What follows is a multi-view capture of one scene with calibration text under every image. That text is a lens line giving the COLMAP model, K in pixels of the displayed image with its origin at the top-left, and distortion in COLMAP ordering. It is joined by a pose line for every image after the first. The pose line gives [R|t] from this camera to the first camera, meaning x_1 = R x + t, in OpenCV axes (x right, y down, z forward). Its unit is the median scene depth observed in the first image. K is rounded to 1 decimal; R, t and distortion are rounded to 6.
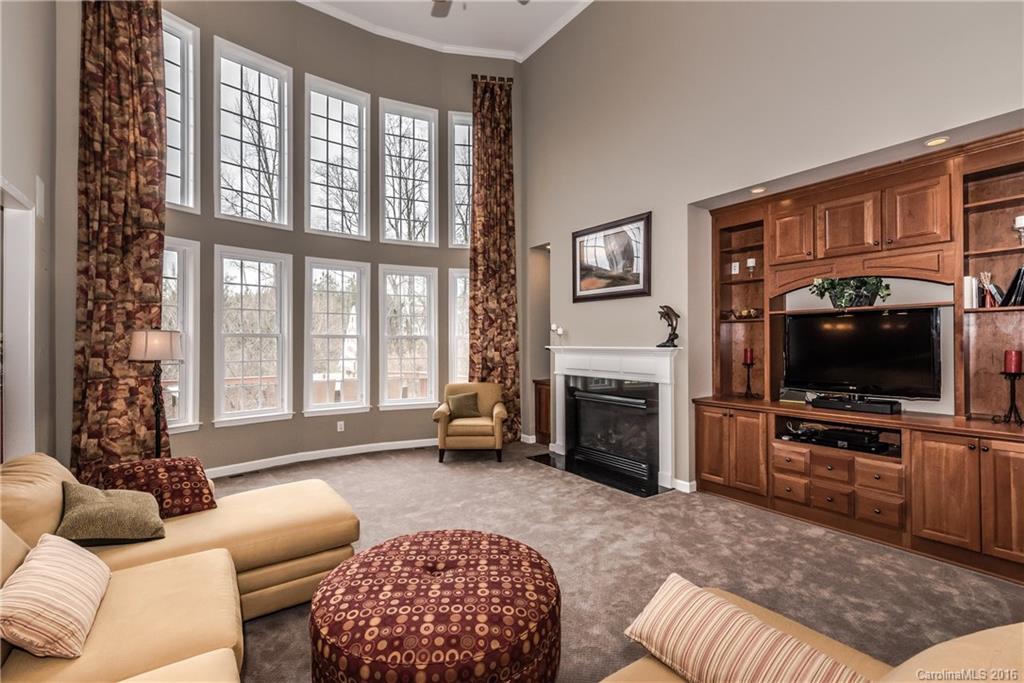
lens RADIAL K [[449.9, 0, 510.5], [0, 449.9, 337.6], [0, 0, 1]] dist [0.004215, -0.000564]
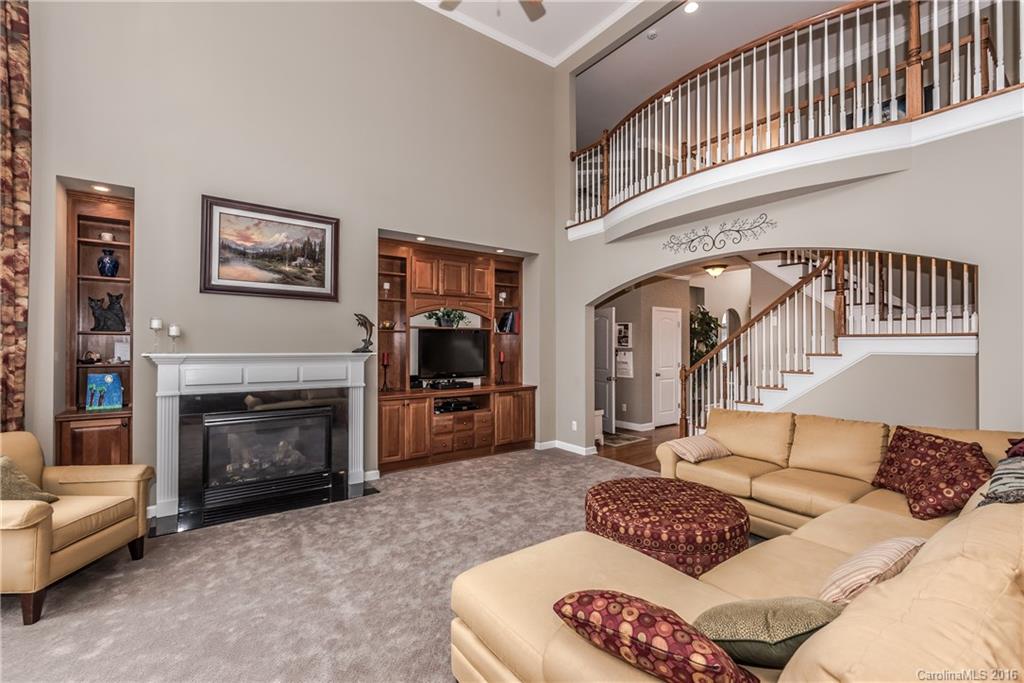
lens RADIAL K [[444.6, 0, 503.2], [0, 444.6, 338.4], [0, 0, 1]] dist [-0.007617, 0.000576]
pose [[-0.012260, 0.025554, 0.999598, -0.727304], [-0.009732, 0.999623, -0.025674, 0.011428], [-0.999877, -0.010043, -0.012006, 0.676330]]
